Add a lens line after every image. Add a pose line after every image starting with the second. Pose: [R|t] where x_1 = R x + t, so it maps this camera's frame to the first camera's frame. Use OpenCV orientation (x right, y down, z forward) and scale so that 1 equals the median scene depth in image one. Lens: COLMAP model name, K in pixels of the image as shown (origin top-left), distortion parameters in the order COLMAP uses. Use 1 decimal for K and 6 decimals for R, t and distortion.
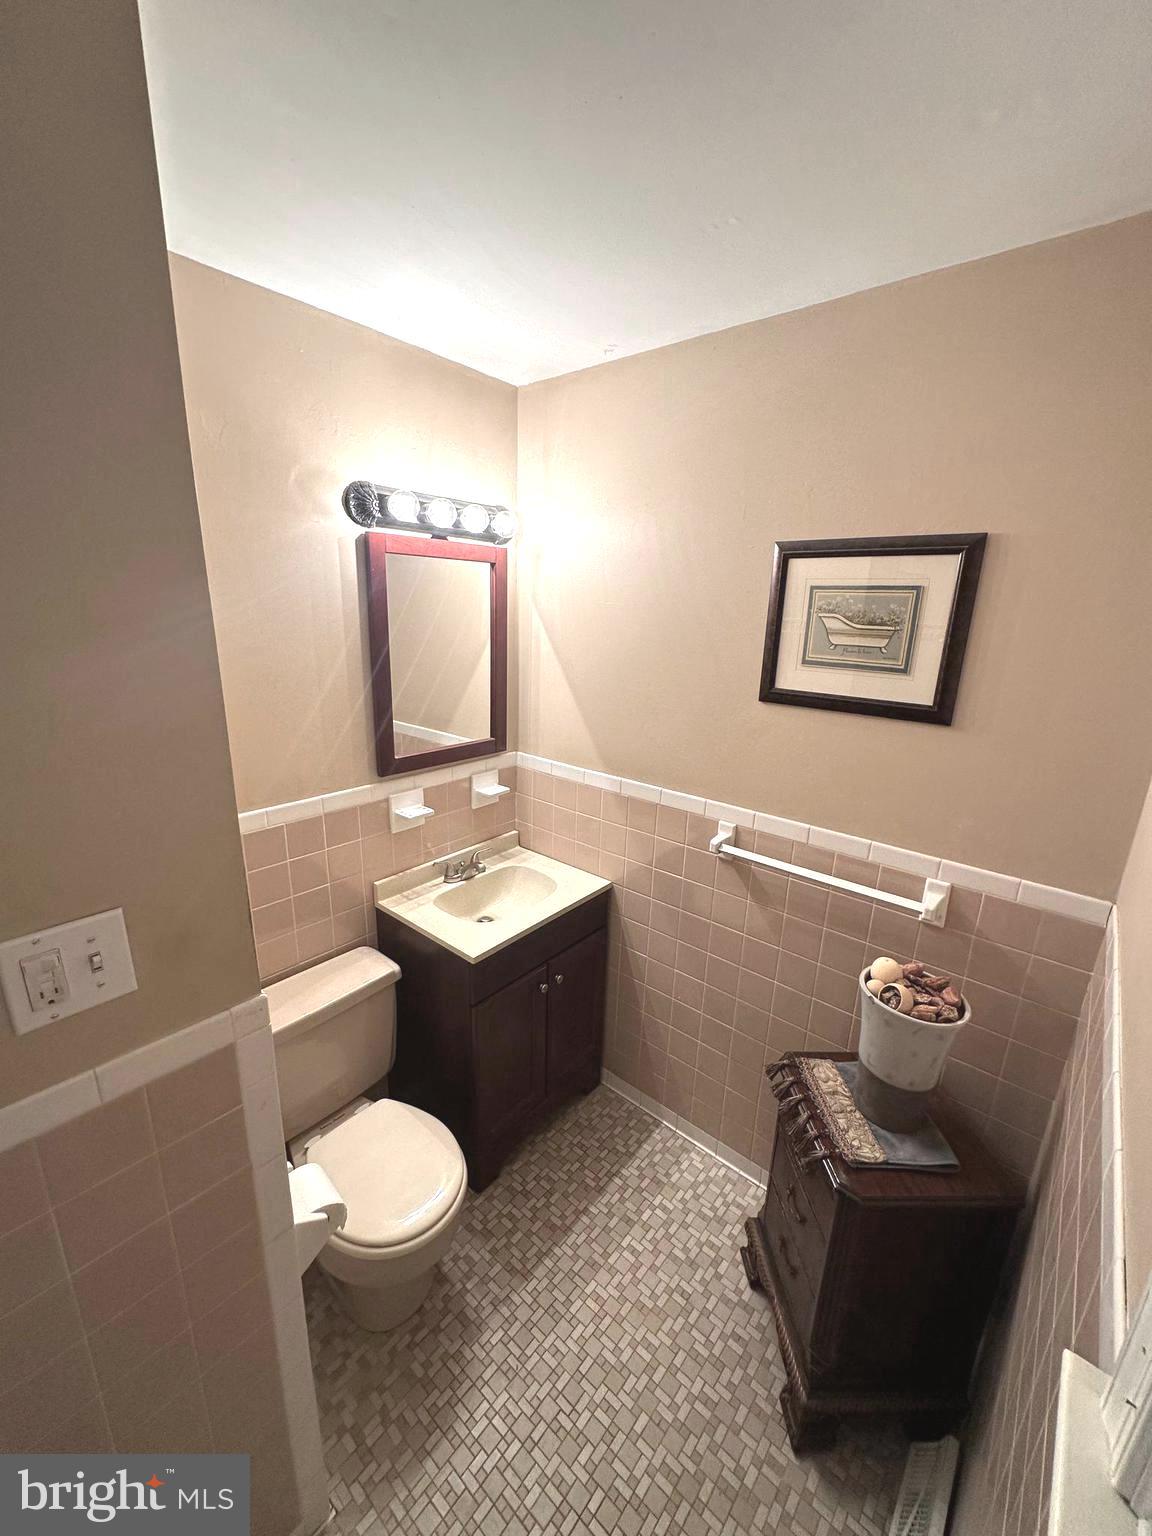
lens RADIAL K [[611.8, 0, 575.7], [0, 611.8, 768.4], [0, 0, 1]] dist [-0.003256, 0.000882]
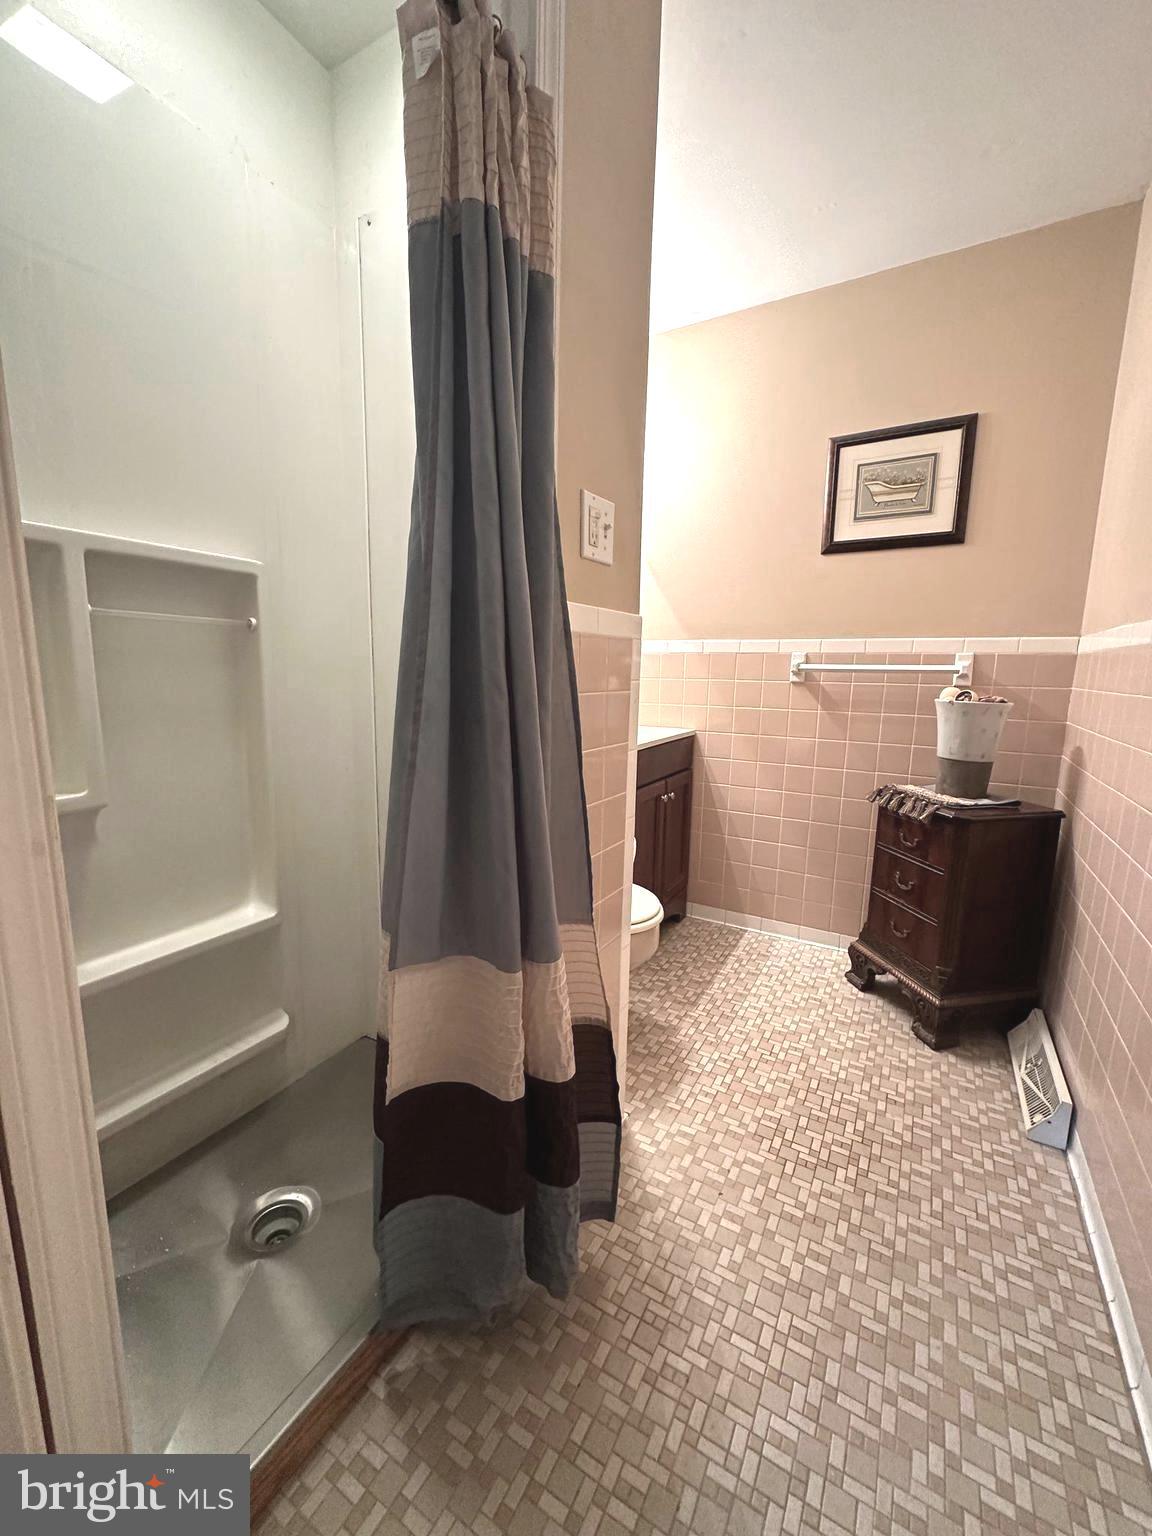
lens RADIAL K [[611.8, 0, 572.9], [0, 611.8, 769.7], [0, 0, 1]] dist [-0.003256, 0.000882]
pose [[0.983977, -0.044730, 0.172591, -0.543478], [0.062600, 0.993064, -0.099525, 0.504002], [-0.166942, 0.108734, 0.979953, -0.223622]]
